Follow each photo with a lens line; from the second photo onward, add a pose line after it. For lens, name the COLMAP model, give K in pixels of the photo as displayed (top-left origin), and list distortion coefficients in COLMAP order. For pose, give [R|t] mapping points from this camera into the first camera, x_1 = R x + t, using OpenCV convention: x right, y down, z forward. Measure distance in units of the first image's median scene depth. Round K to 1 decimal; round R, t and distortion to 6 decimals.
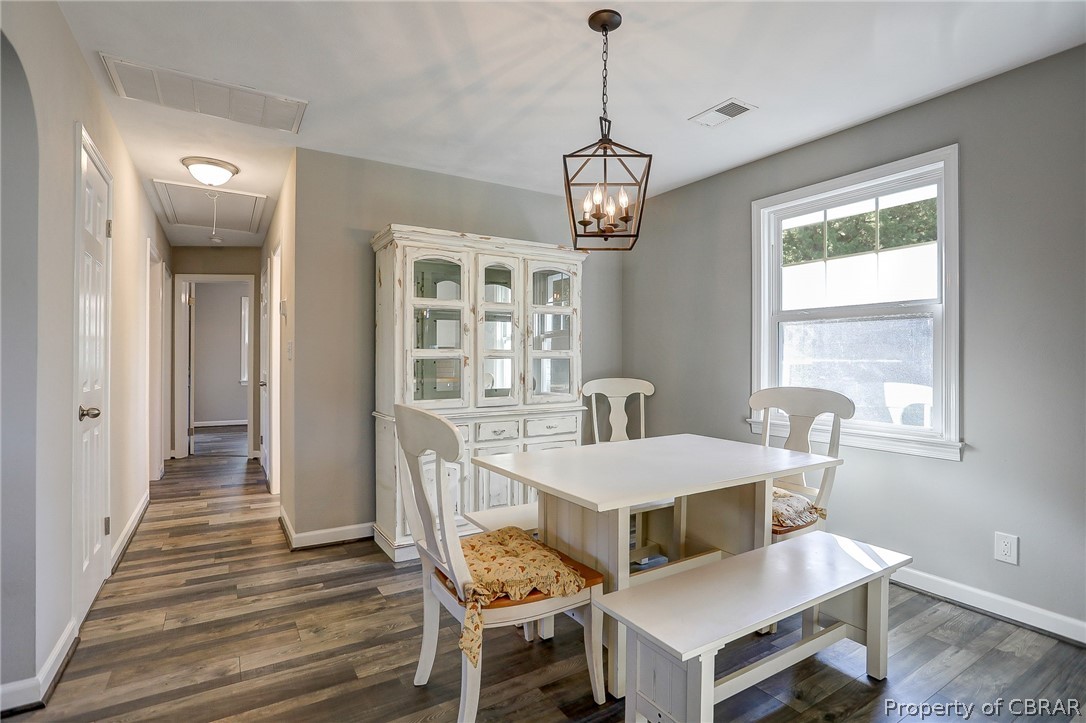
lens RADIAL K [[539.0, 0, 543.9], [0, 539.0, 356.1], [0, 0, 1]] dist [-0.062255, 0.026755]
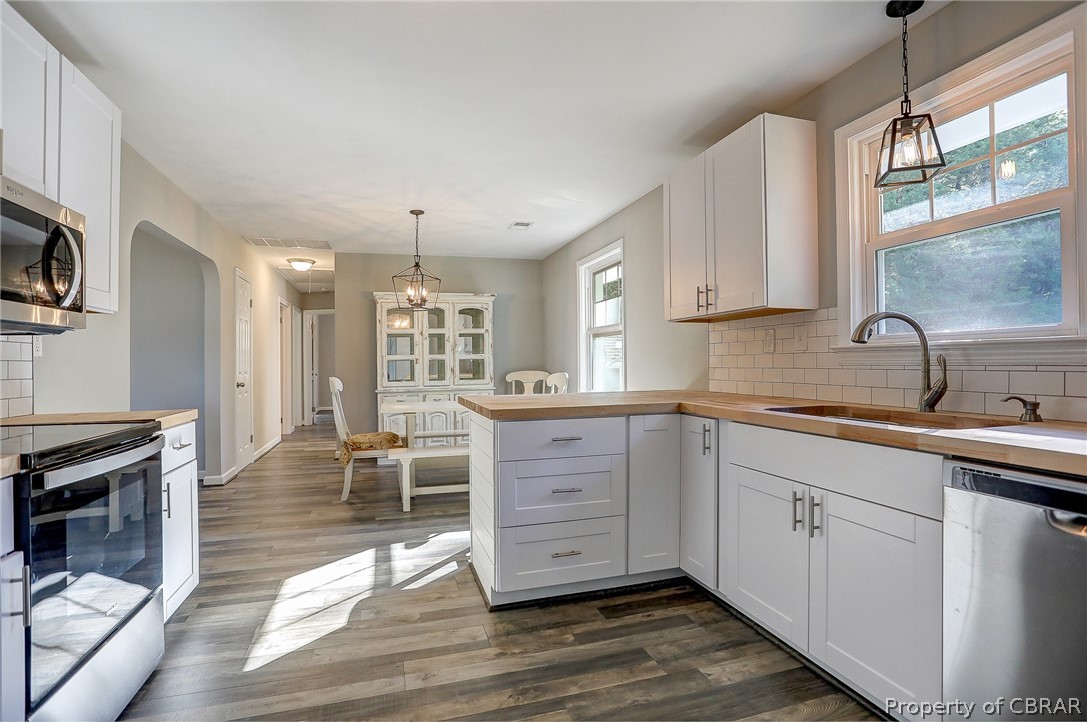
lens RADIAL K [[539.5, 0, 544.4], [0, 539.5, 355.6], [0, 0, 1]] dist [-0.062255, 0.026755]
pose [[0.965436, -0.020506, -0.259831, 0.812544], [0.019636, 0.999790, -0.005943, 0.010290], [0.259898, 0.000636, 0.965636, -0.725695]]
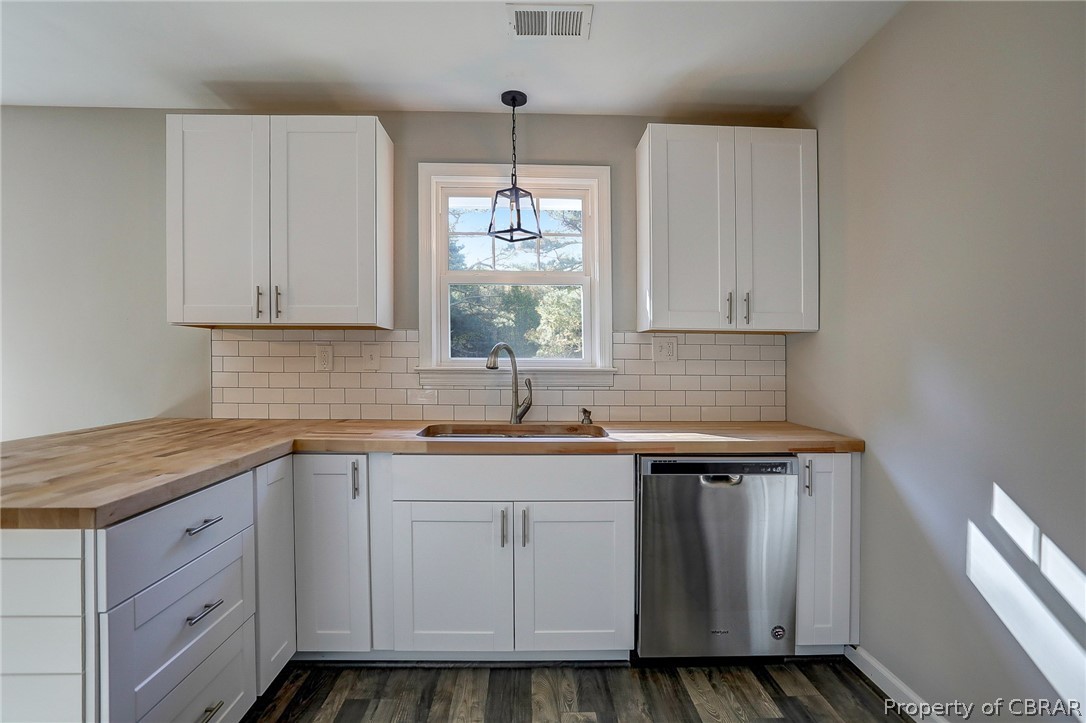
lens RADIAL K [[539.0, 0, 543.9], [0, 539.0, 356.1], [0, 0, 1]] dist [-0.062255, 0.026755]
pose [[0.498106, 0.002198, 0.867114, 0.374113], [-0.012338, 0.999914, 0.004552, -0.025704], [-0.867029, -0.012966, 0.498090, -0.428431]]
